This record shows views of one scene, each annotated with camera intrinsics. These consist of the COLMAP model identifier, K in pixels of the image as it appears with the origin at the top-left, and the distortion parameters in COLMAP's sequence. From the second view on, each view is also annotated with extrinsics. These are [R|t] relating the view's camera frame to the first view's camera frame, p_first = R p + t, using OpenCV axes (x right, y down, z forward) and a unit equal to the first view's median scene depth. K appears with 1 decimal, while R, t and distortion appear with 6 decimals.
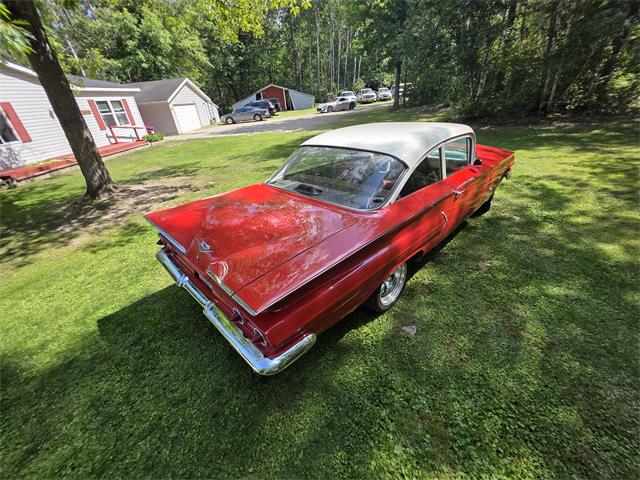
lens RADIAL K [[256.3, 0, 324.6], [0, 256.3, 241.2], [0, 0, 1]] dist [0.000777, 0.000155]
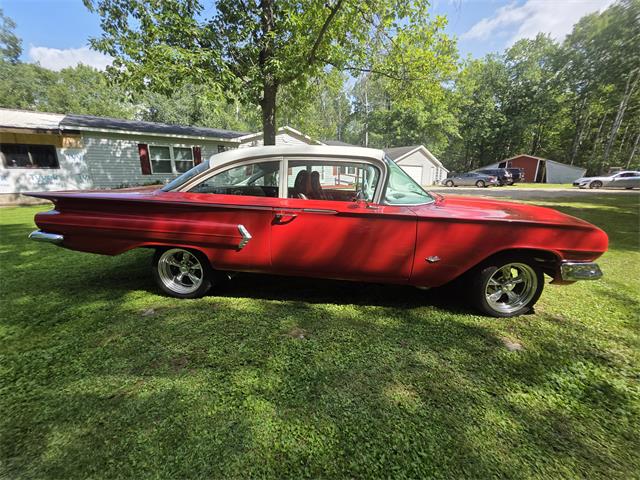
lens RADIAL K [[256.3, 0, 324.7], [0, 256.3, 239.0], [0, 0, 1]] dist [0.000777, 0.000155]
pose [[0.628724, 0.266804, -0.730426, 0.118727], [-0.429551, 0.902147, -0.040213, -0.015039], [0.648222, 0.339038, 0.681807, 0.054927]]
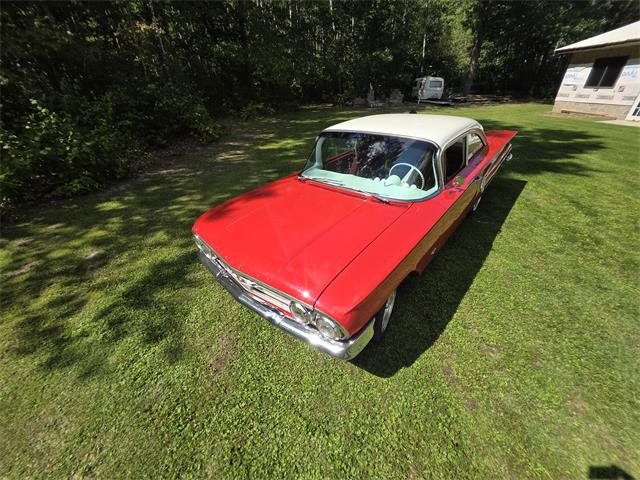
lens RADIAL K [[256.3, 0, 323.3], [0, 256.3, 240.8], [0, 0, 1]] dist [0.000777, 0.000155]
pose [[-0.990765, 0.135573, 0.001983, 0.070201], [0.065932, 0.468949, 0.880761, -0.126836], [0.118478, 0.872758, -0.473557, 0.208041]]
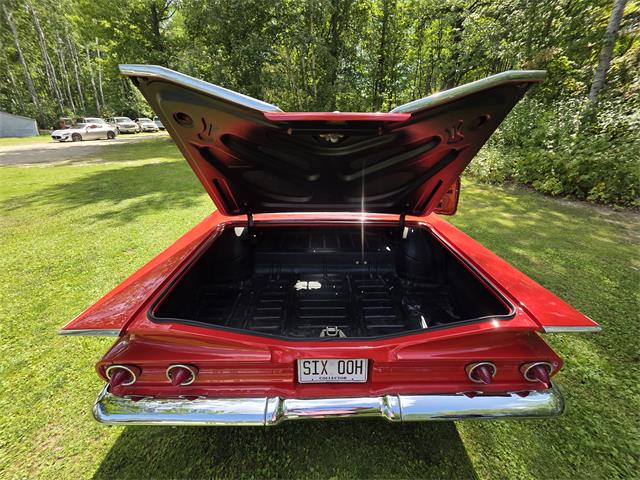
lens RADIAL K [[256.3, 0, 321.6], [0, 256.3, 239.5], [0, 0, 1]] dist [0.000777, 0.000155]
pose [[0.700671, -0.223714, 0.677504, -0.056772], [0.303264, 0.952906, 0.001019, -0.009965], [-0.645826, 0.204748, 0.735518, 0.038959]]
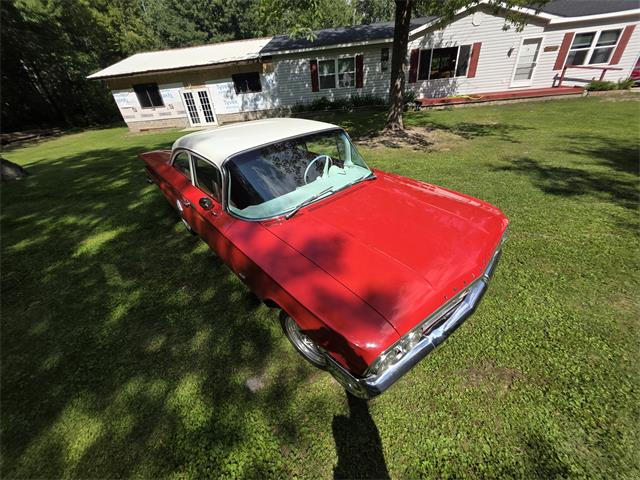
lens RADIAL K [[256.3, 0, 324.2], [0, 256.3, 240.1], [0, 0, 1]] dist [0.000777, 0.000155]
pose [[-0.054732, 0.609774, -0.790683, 0.138767], [-0.417266, 0.705444, 0.572921, -0.089770], [0.907135, 0.361282, 0.215828, 0.131688]]
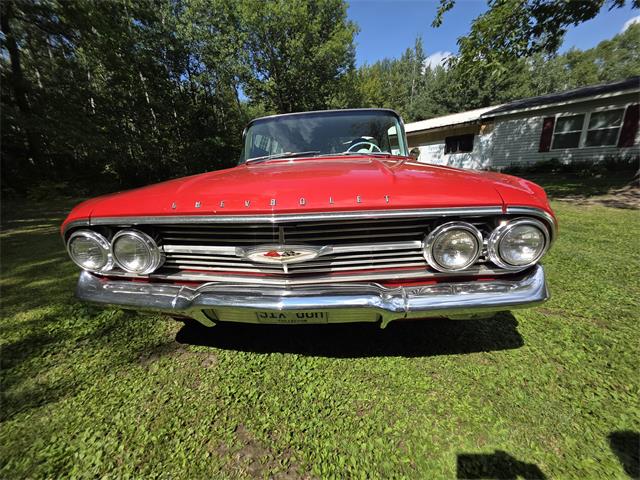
lens RADIAL K [[256.3, 0, 323.5], [0, 256.3, 240.3], [0, 0, 1]] dist [0.000777, 0.000155]
pose [[-0.766303, 0.279282, -0.578603, 0.108331], [-0.220804, 0.731242, 0.645392, -0.083635], [0.603346, 0.622323, -0.498687, 0.198972]]
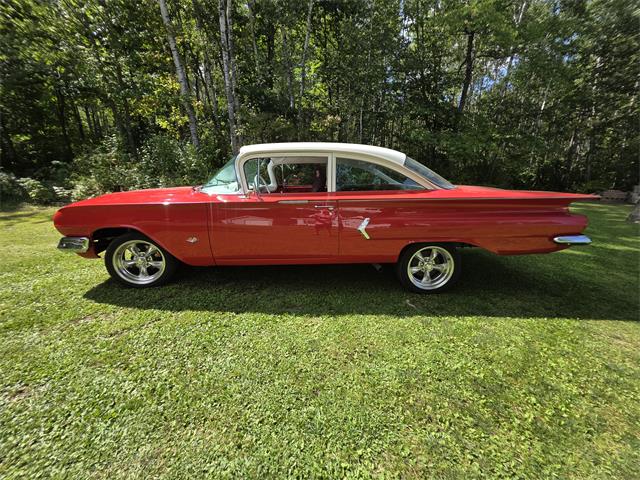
lens RADIAL K [[256.3, 0, 321.2], [0, 256.3, 240.6], [0, 0, 1]] dist [0.000777, 0.000155]
pose [[-0.692750, -0.123979, 0.710441, -0.058291], [0.387384, 0.766955, 0.511580, -0.075081], [-0.608301, 0.629611, -0.483281, 0.190573]]
